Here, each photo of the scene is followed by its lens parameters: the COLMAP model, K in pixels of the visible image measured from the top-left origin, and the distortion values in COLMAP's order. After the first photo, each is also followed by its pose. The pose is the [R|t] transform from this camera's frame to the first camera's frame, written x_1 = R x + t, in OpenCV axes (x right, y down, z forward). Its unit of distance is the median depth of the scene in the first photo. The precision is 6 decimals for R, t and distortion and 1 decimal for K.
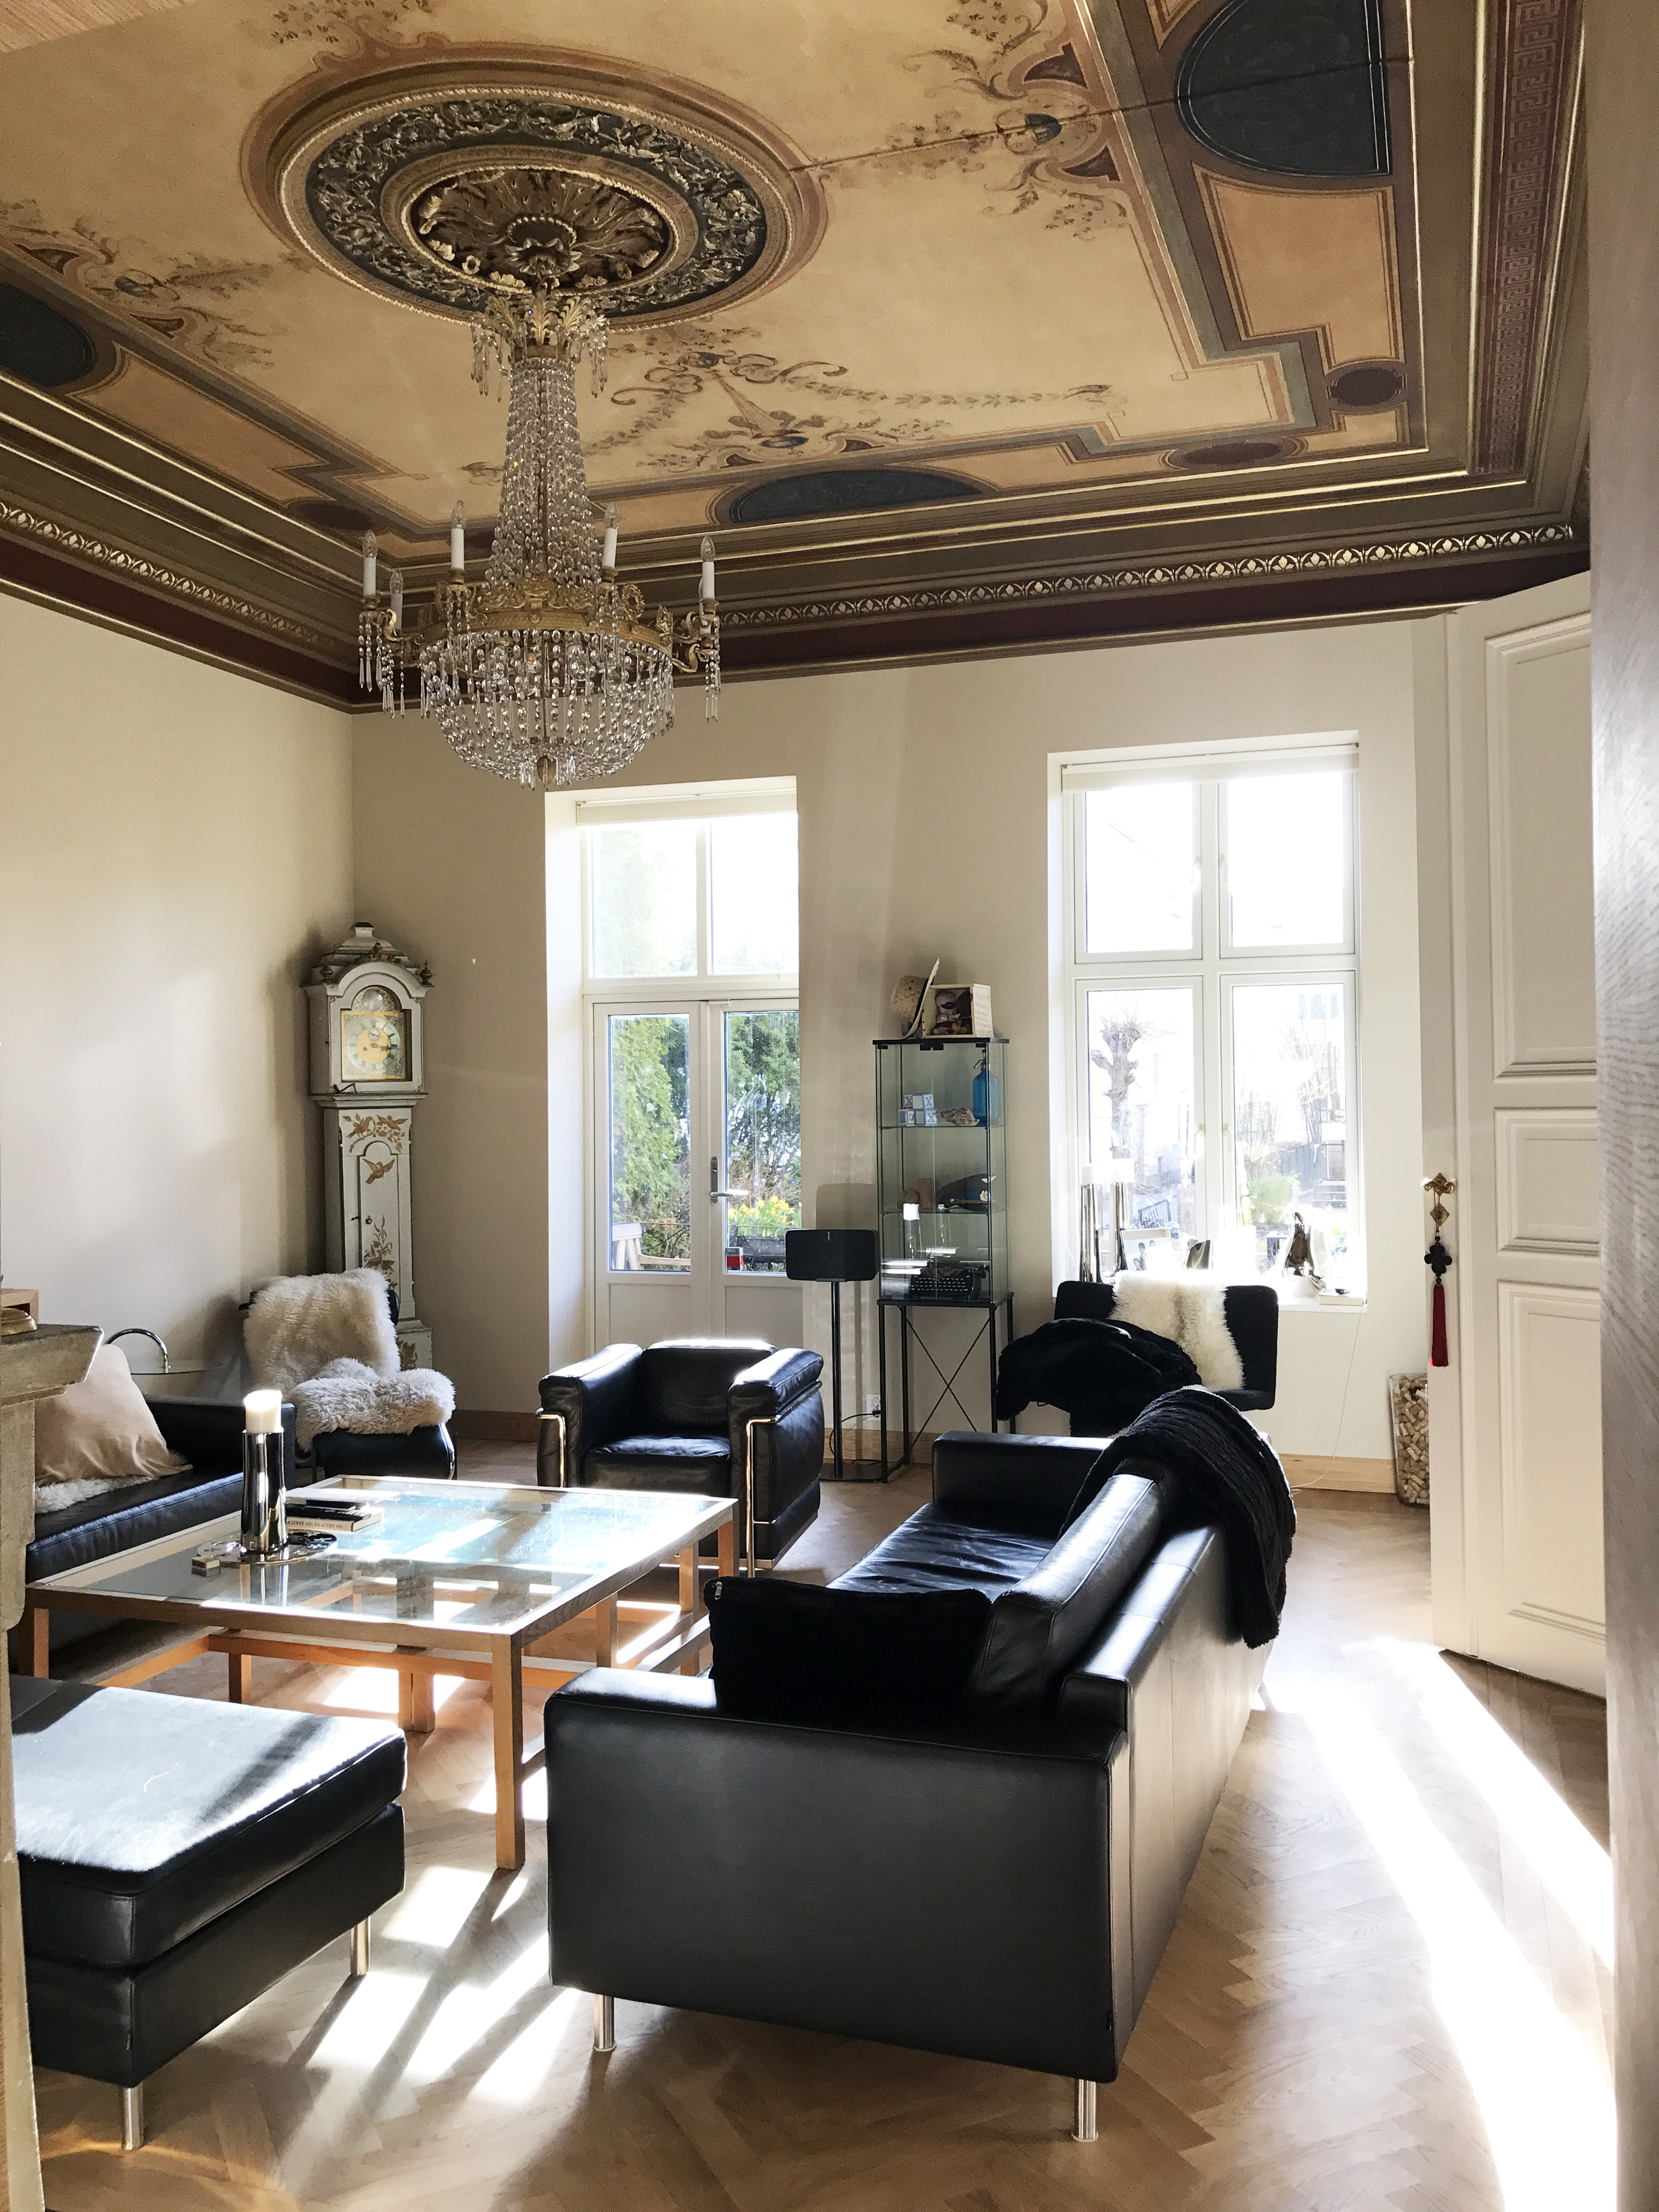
lens RADIAL K [[1807.0, 0, 830.9], [0, 1807.0, 1099.9], [0, 0, 1]] dist [0.009810, 0.008832]
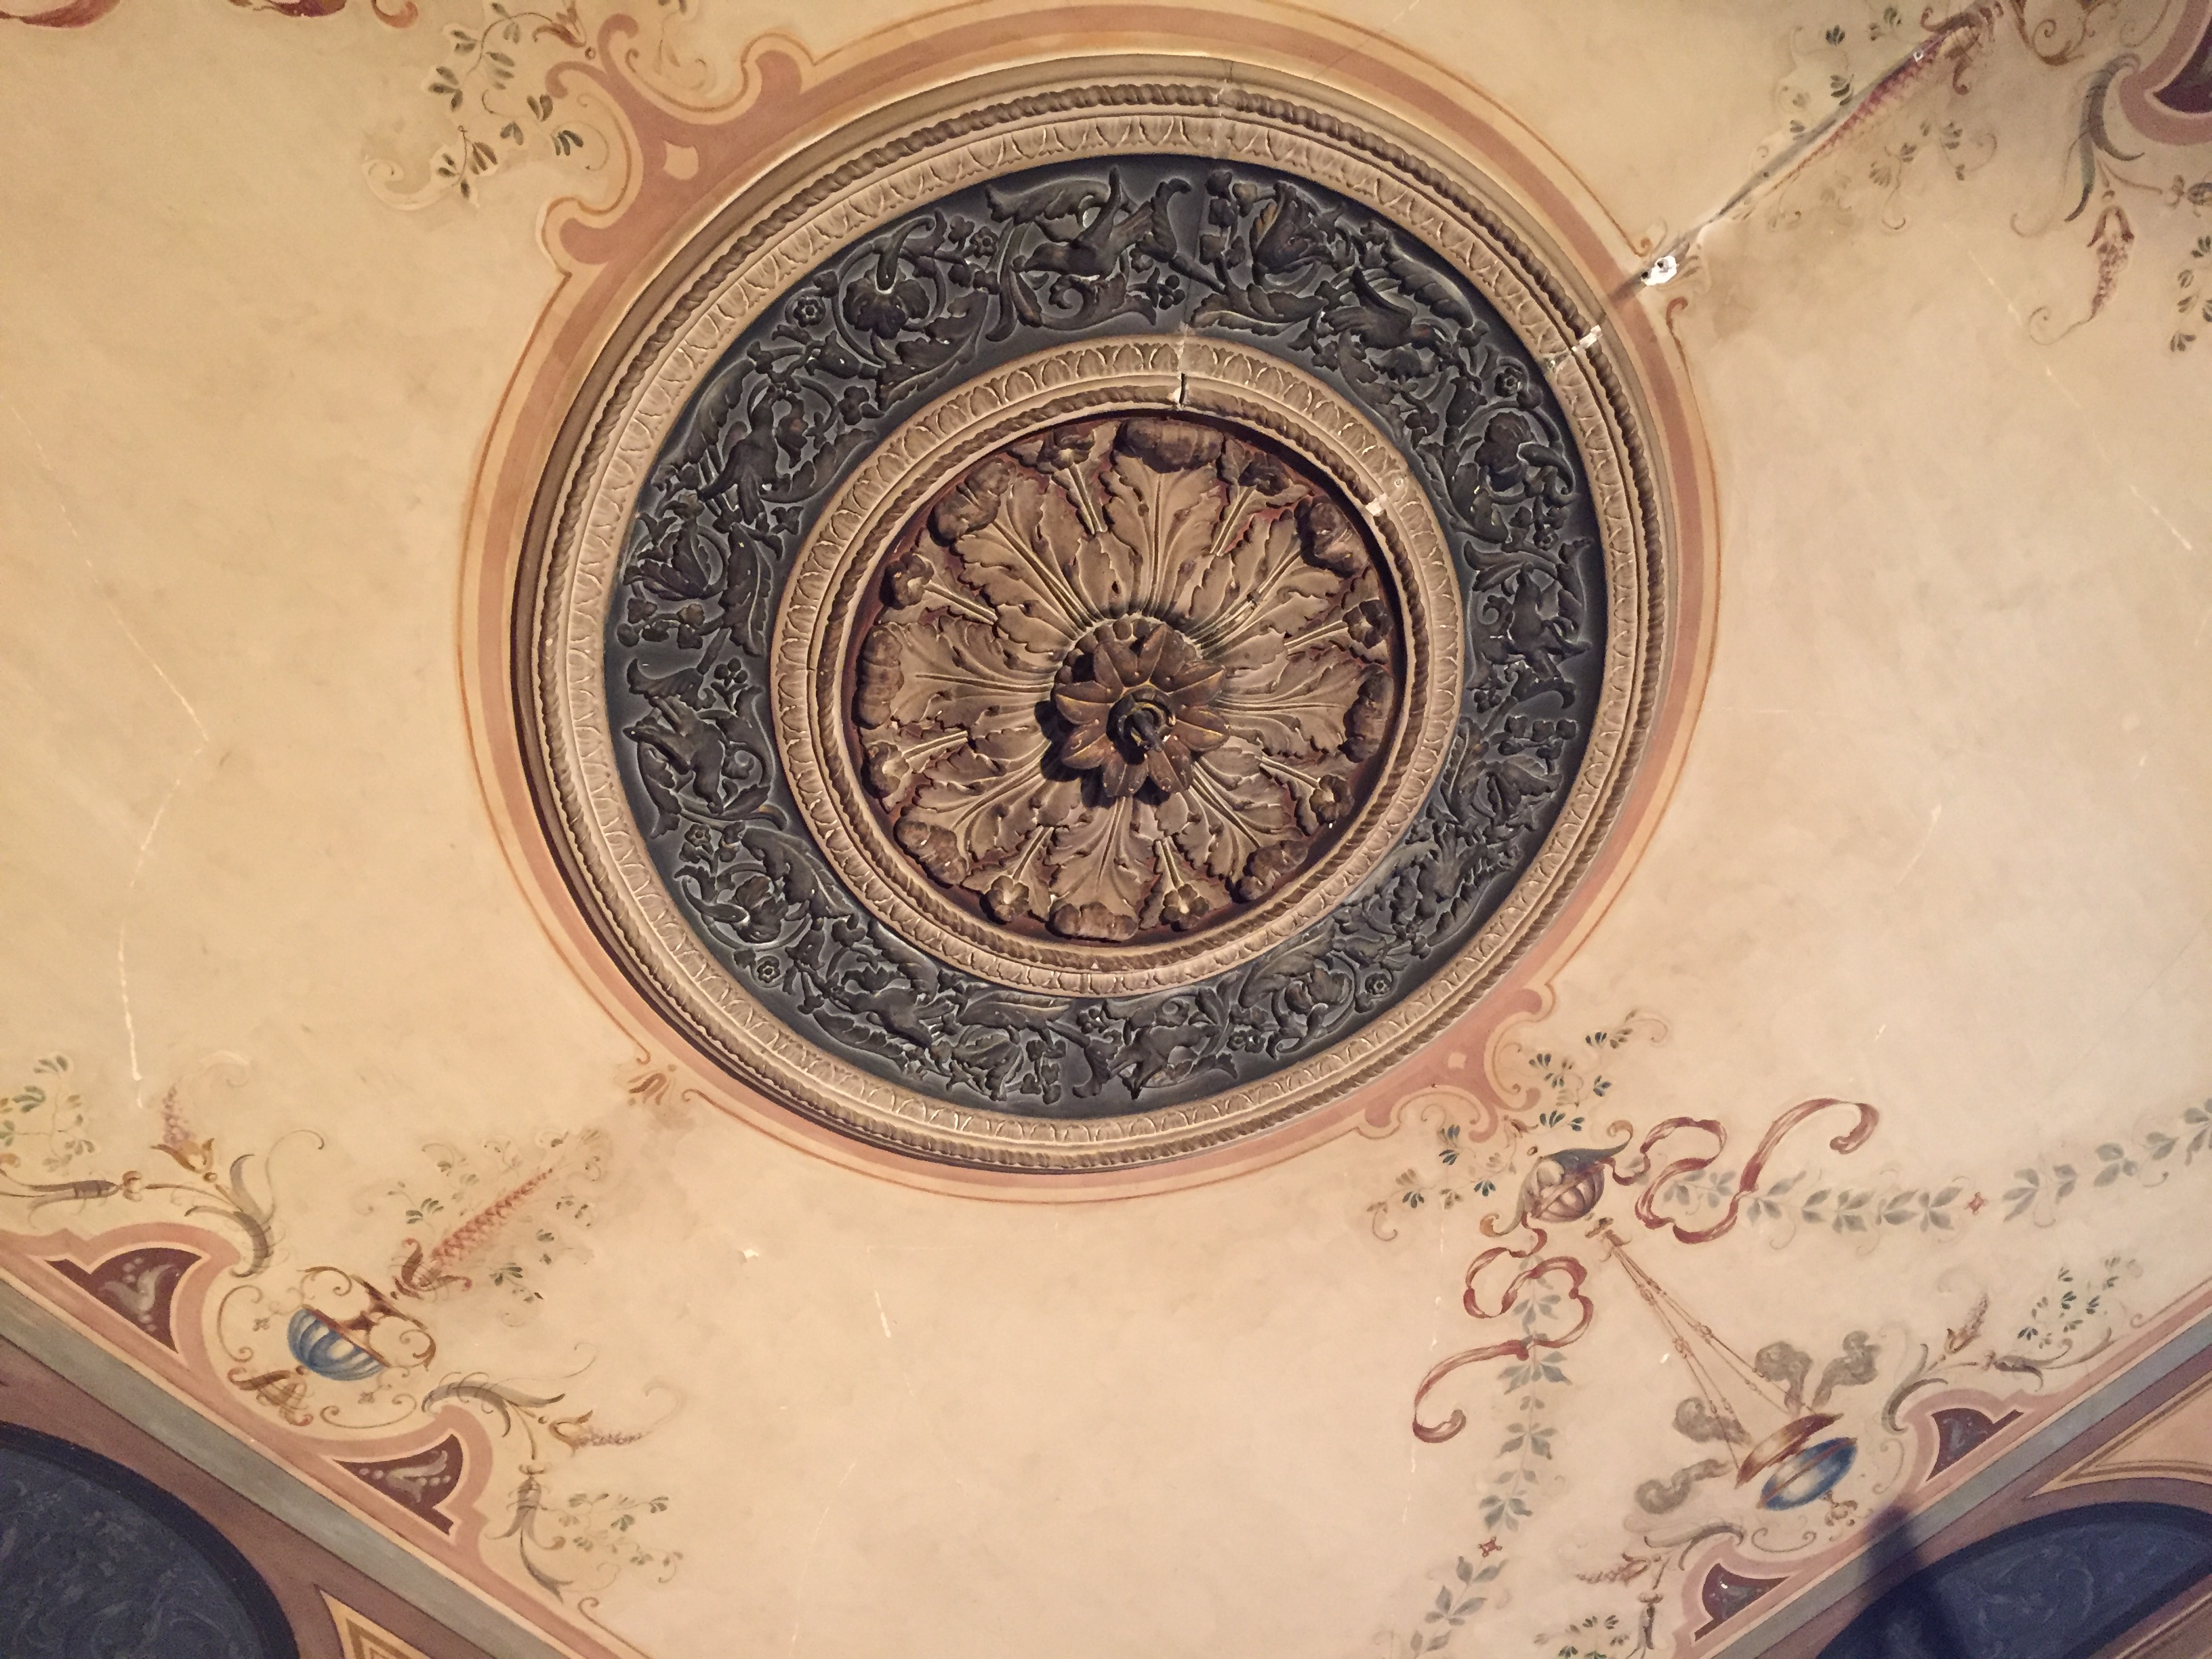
lens RADIAL K [[1900.5, 0, 1112.5], [0, 1900.5, 824.5], [0, 0, 1]] dist [0.071053, -0.078110]
pose [[0.930551, -0.365829, 0.015637, -0.171411], [0.176857, 0.411654, -0.894015, -0.045834], [0.320620, 0.834691, 0.447765, 0.764748]]
